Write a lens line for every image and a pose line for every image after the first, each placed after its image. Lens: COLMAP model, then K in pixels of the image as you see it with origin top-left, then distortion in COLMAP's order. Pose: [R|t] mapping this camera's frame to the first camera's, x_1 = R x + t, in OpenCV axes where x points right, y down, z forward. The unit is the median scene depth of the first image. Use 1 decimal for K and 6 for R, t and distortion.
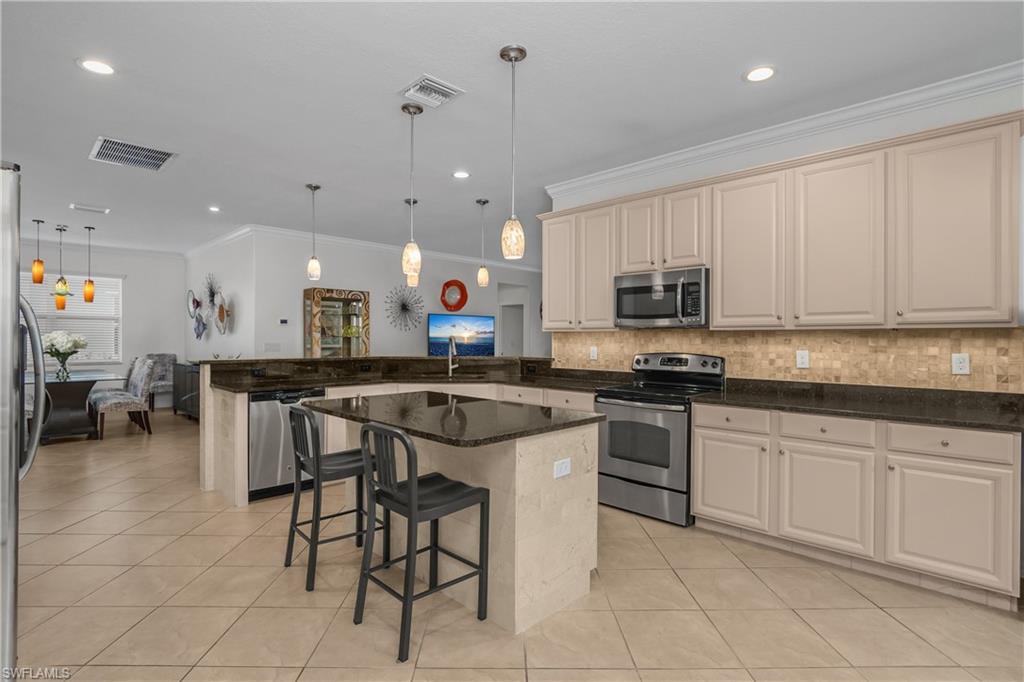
lens RADIAL K [[497.3, 0, 512.0], [0, 497.3, 341.0], [0, 0, 1]] dist [-0.025681, -0.000396]
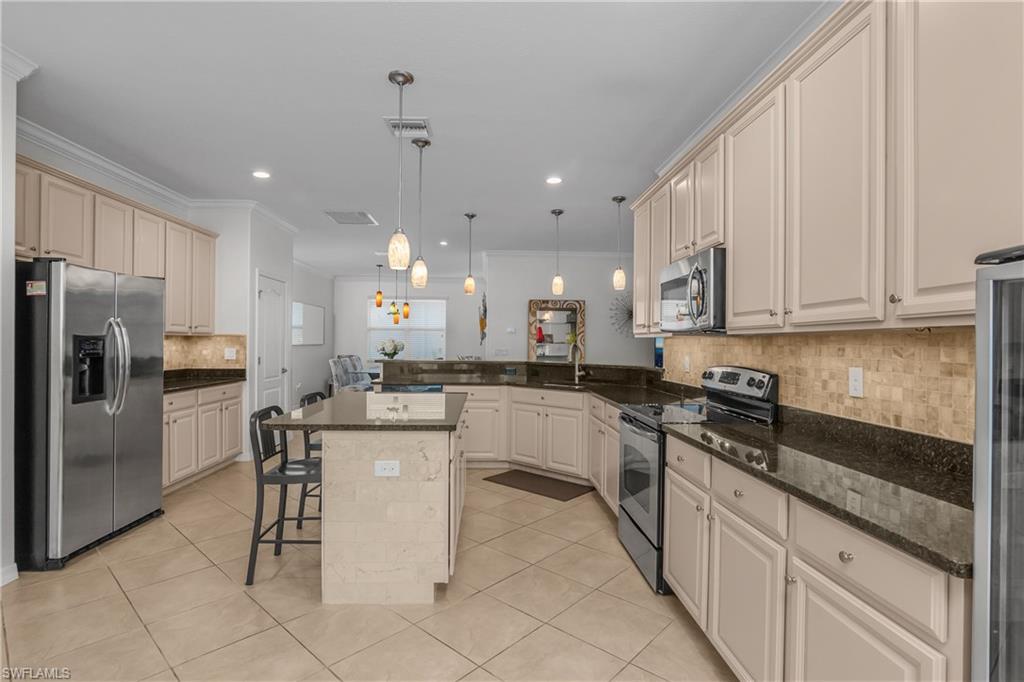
lens RADIAL K [[499.0, 0, 509.1], [0, 499.0, 344.9], [0, 0, 1]] dist [-0.019596, -0.000079]
pose [[0.735103, 0.005651, -0.677932, 0.604018], [-0.010891, 0.999935, -0.003474, -0.001196], [0.677868, 0.009937, 0.735117, 0.245949]]
